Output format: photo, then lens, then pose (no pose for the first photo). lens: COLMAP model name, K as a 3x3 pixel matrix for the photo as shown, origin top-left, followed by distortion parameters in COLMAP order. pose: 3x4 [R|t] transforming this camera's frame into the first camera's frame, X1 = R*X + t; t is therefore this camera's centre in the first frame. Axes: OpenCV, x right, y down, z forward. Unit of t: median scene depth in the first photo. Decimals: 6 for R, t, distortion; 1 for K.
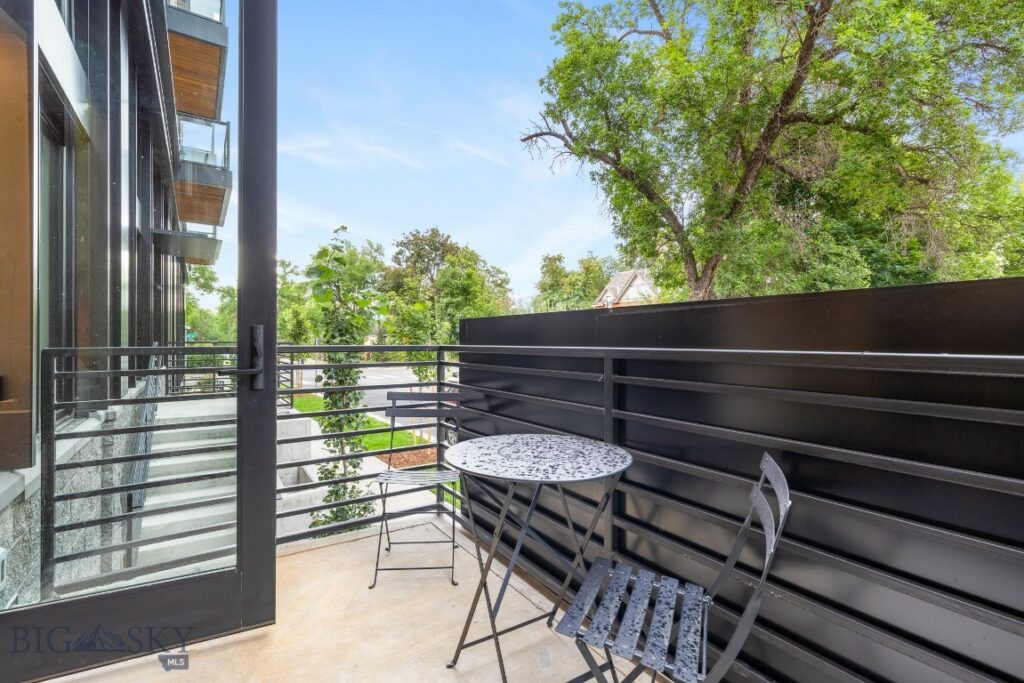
lens RADIAL K [[462.1, 0, 509.5], [0, 462.1, 338.2], [0, 0, 1]] dist [0.012305, -0.001333]
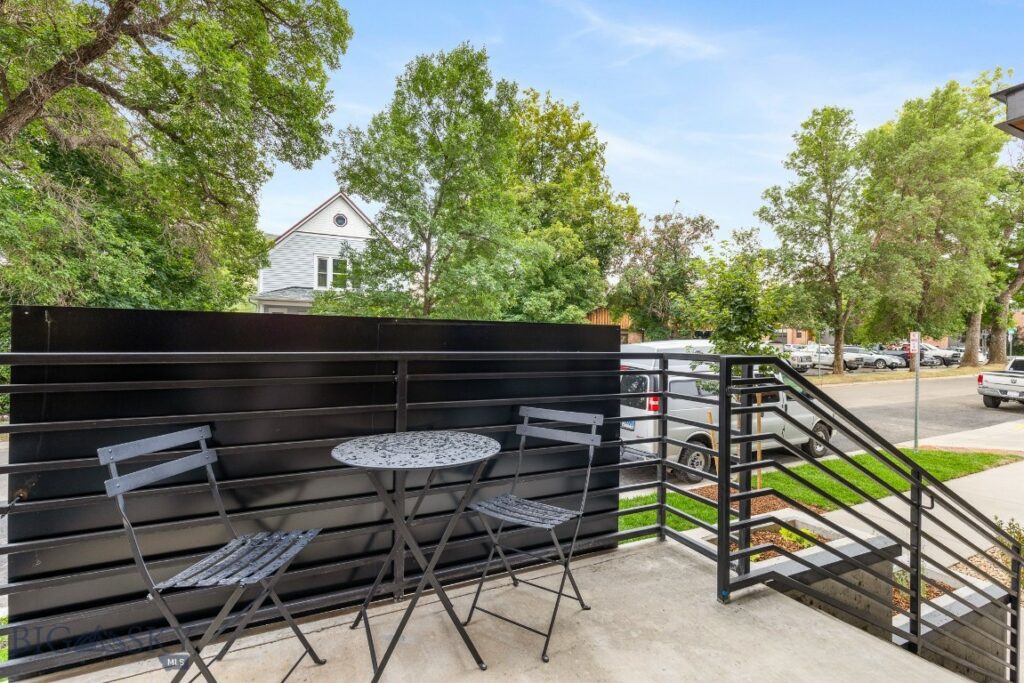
lens RADIAL K [[462.1, 0, 515.9], [0, 462.1, 342.5], [0, 0, 1]] dist [0.012305, -0.001333]
pose [[0.142482, 0.001550, 0.989796, -0.112039], [-0.016489, 0.999864, 0.000808, -0.001213], [-0.989660, -0.016436, 0.142489, 0.066645]]
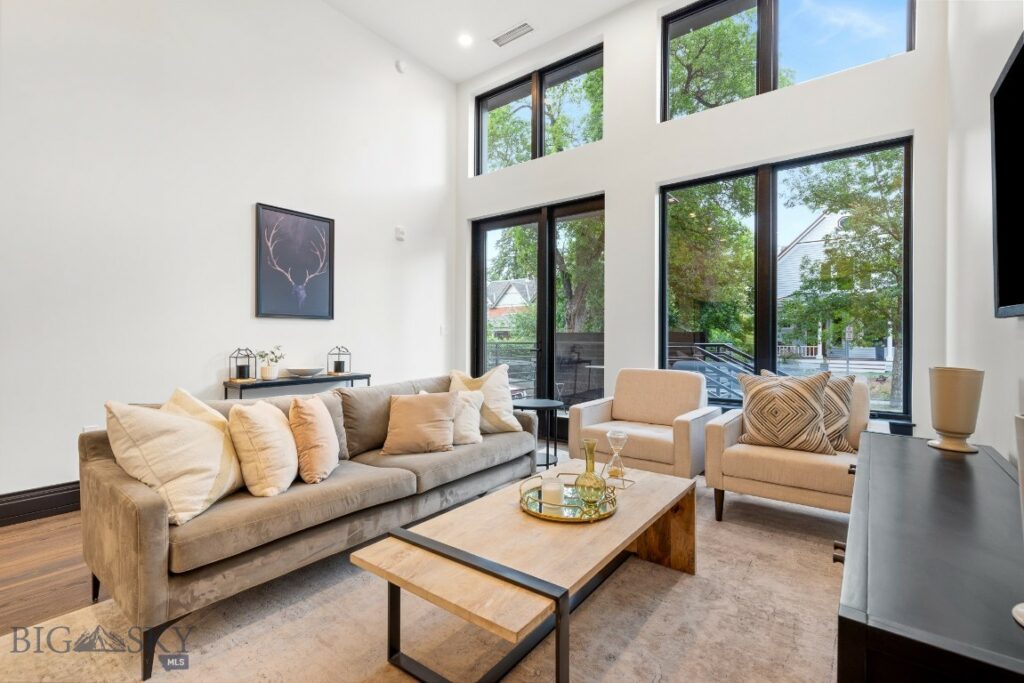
lens RADIAL K [[462.1, 0, 513.0], [0, 462.1, 339.2], [0, 0, 1]] dist [0.012305, -0.001333]
pose [[0.949817, 0.007586, 0.312713, -0.220957], [-0.008698, 0.999960, 0.002160, -0.001083], [-0.312684, -0.004772, 0.949845, -0.302002]]
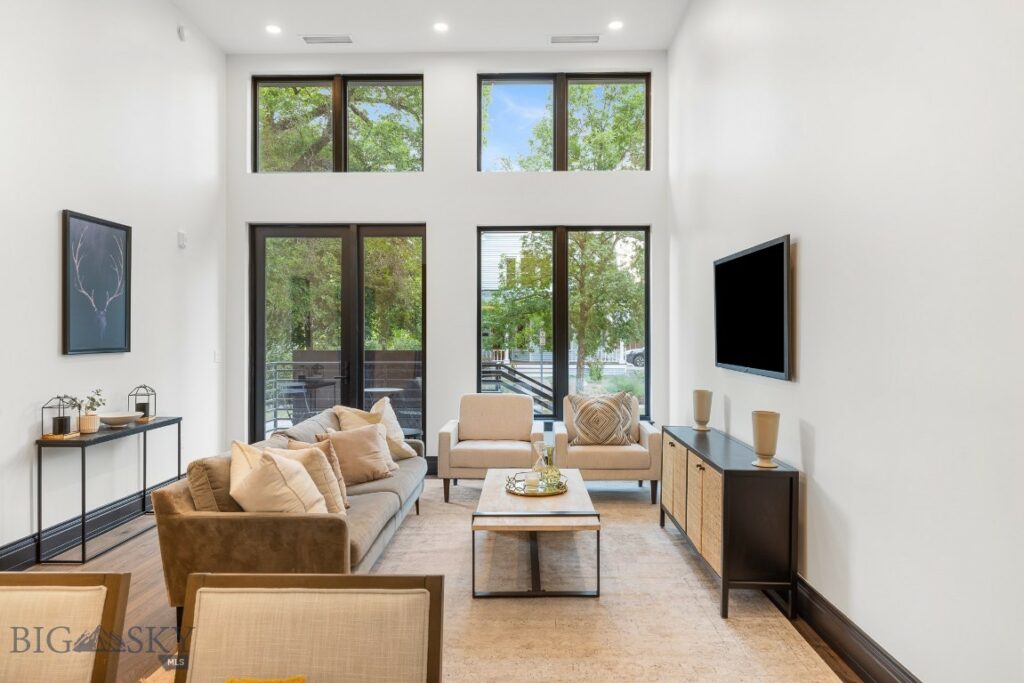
lens RADIAL K [[669.4, 0, 516.9], [0, 669.4, 336.1], [0, 0, 1]] dist [0.006396, -0.005400]
pose [[0.577891, 0.004362, 0.816102, -0.415099], [-0.004165, 0.999988, -0.002396, -0.021237], [-0.816103, -0.002014, 0.577903, -0.346730]]
